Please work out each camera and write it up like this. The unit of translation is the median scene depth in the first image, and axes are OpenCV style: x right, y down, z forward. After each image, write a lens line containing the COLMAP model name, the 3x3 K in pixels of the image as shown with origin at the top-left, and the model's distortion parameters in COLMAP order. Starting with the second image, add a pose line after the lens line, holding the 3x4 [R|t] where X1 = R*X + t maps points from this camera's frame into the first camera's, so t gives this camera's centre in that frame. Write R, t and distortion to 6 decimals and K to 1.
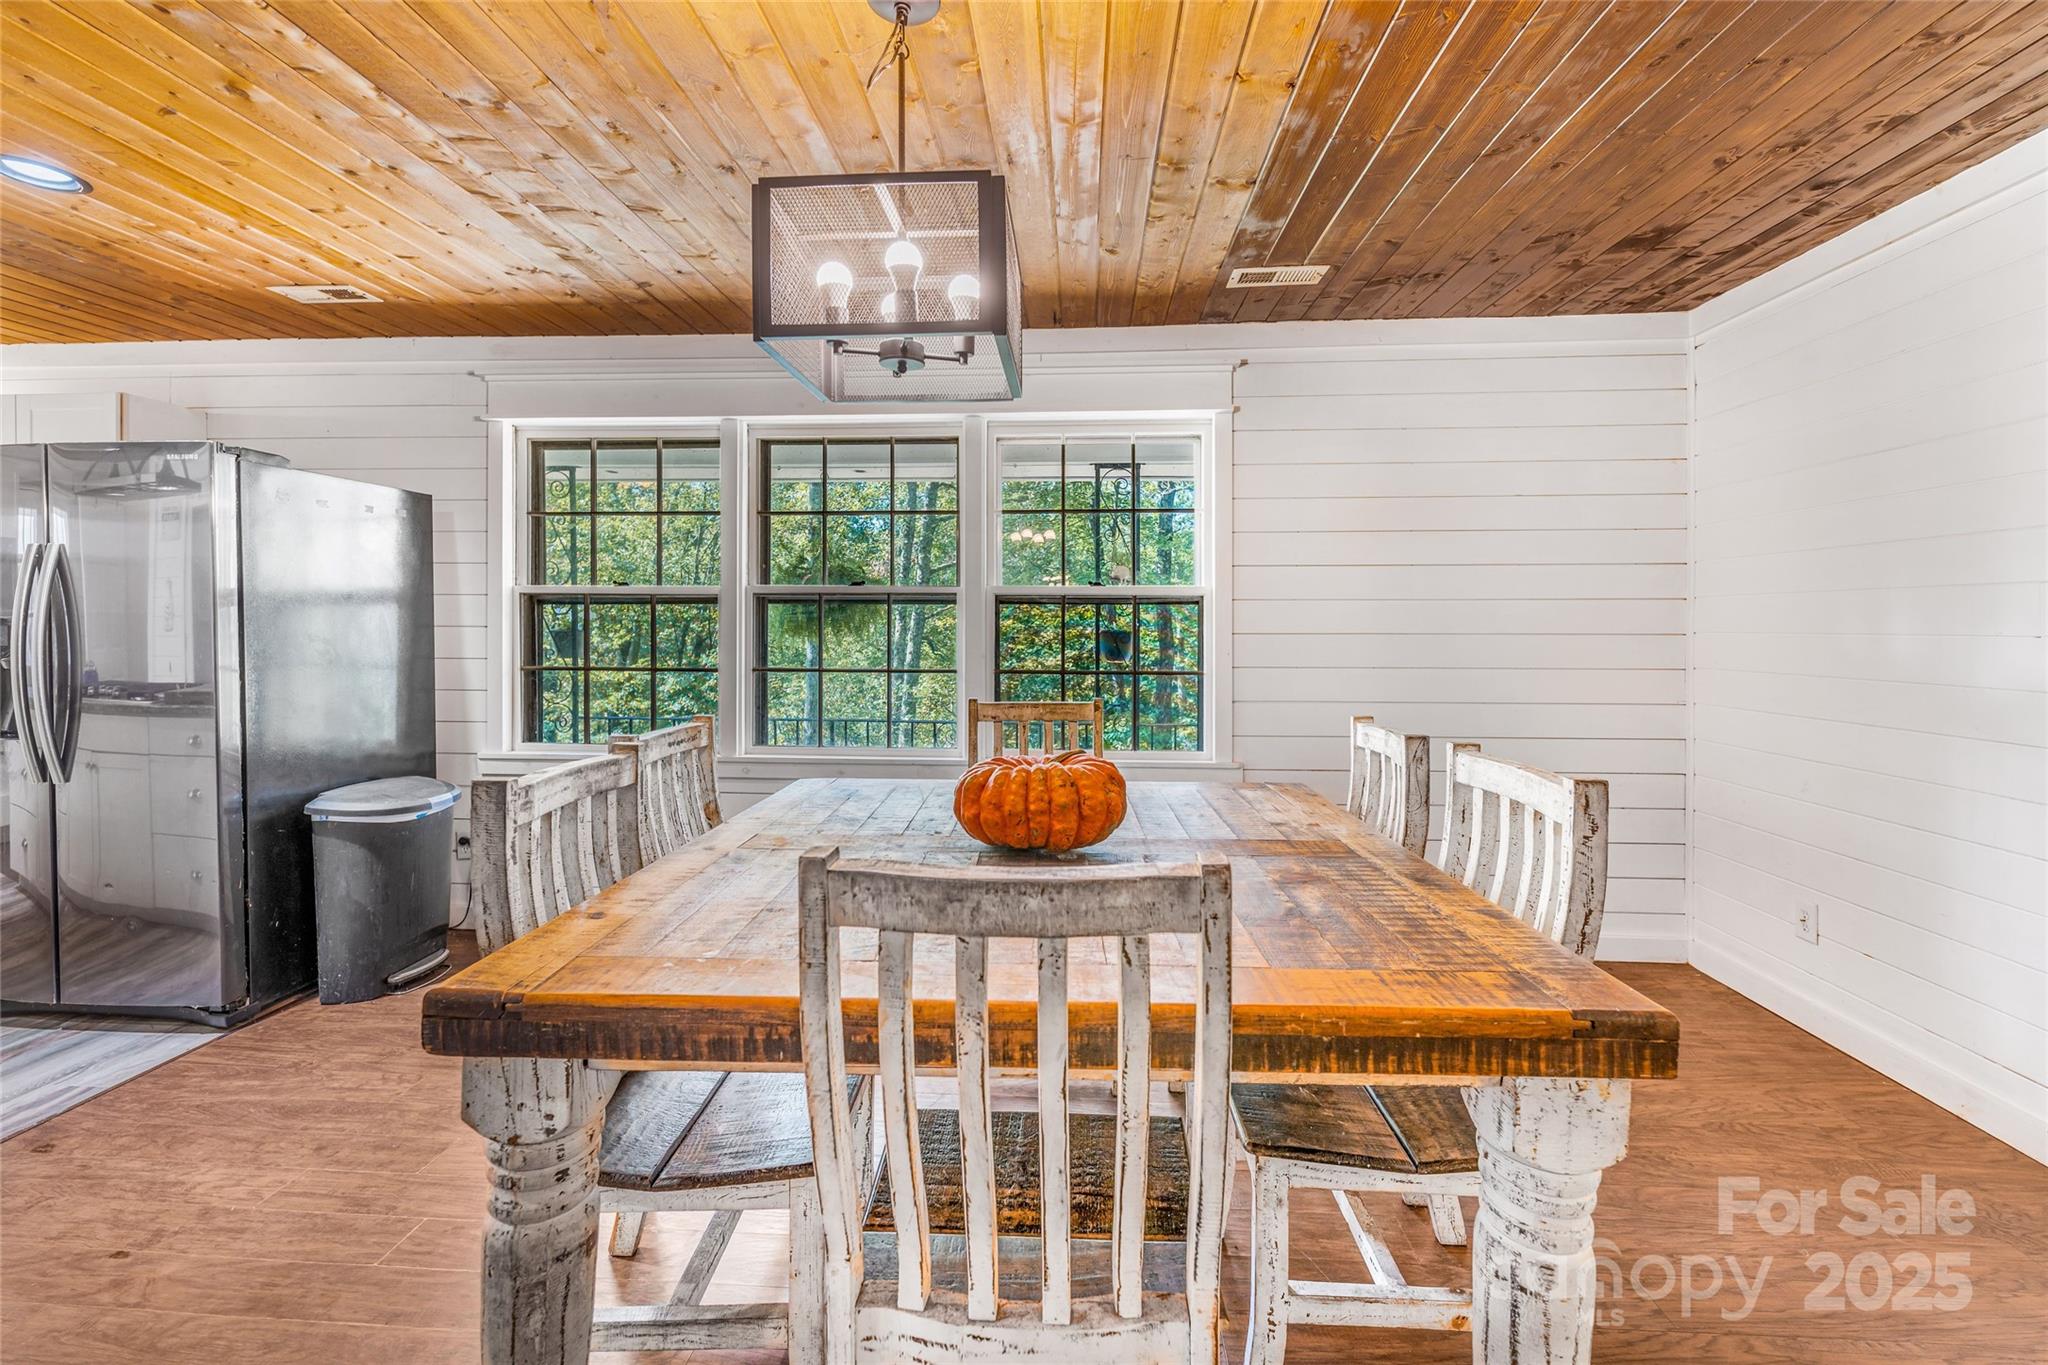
lens RADIAL K [[839.5, 0, 1024.5], [0, 839.5, 631.8], [0, 0, 1]] dist [0.002251, -0.001347]
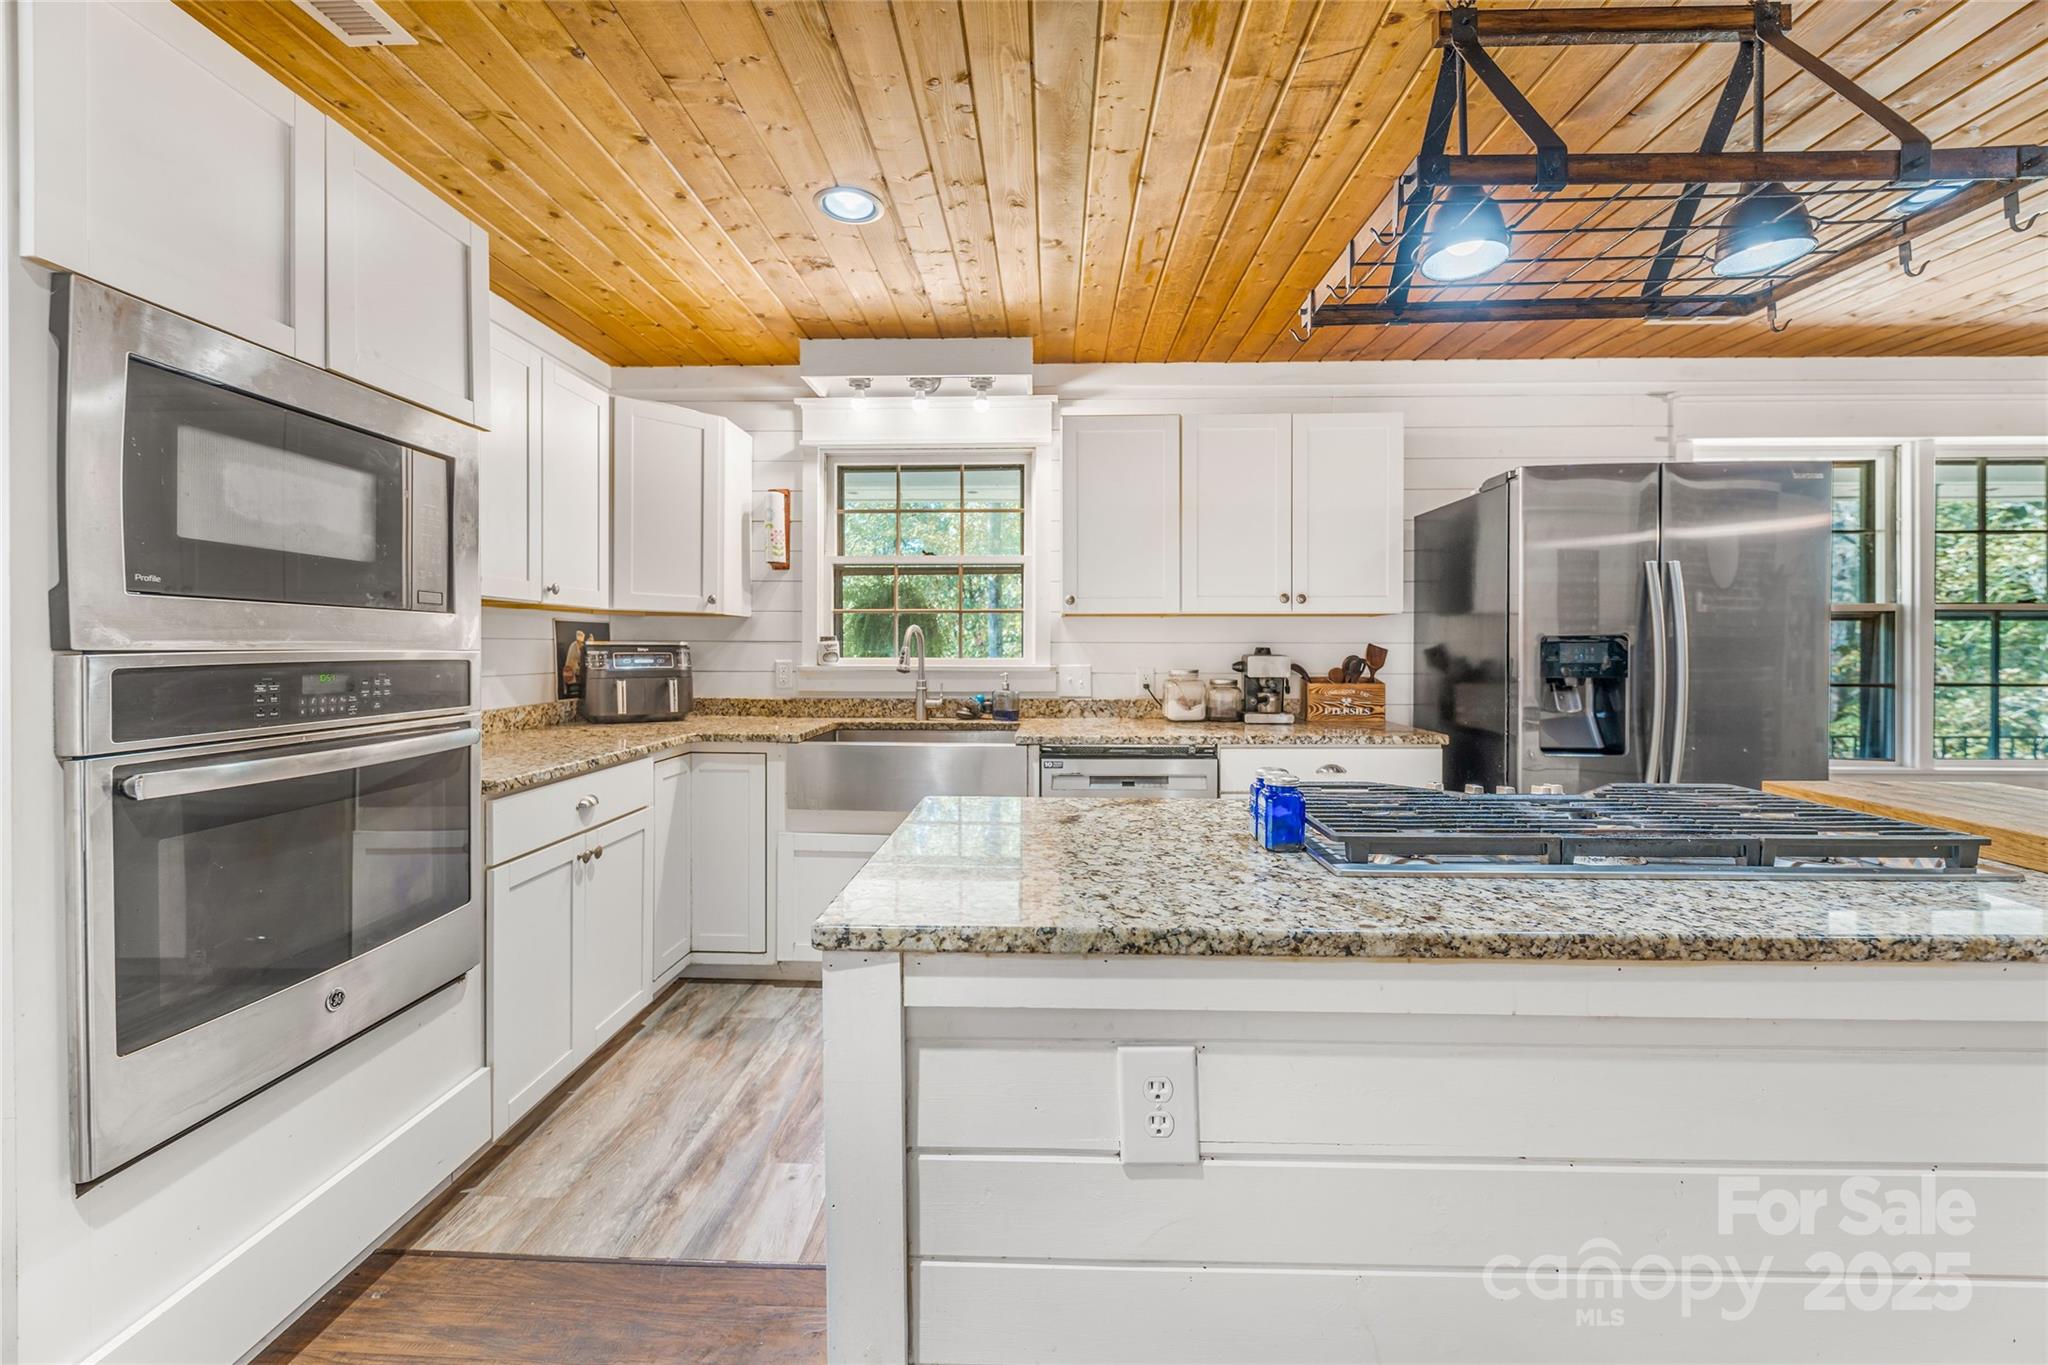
lens RADIAL K [[839.5, 0, 1034.8], [0, 839.5, 651.1], [0, 0, 1]] dist [0.002251, -0.001347]
pose [[0.999349, -0.004400, 0.035794, -1.957914], [0.004581, 0.999977, -0.004963, 0.005817], [-0.035772, 0.005124, 0.999347, 0.018040]]
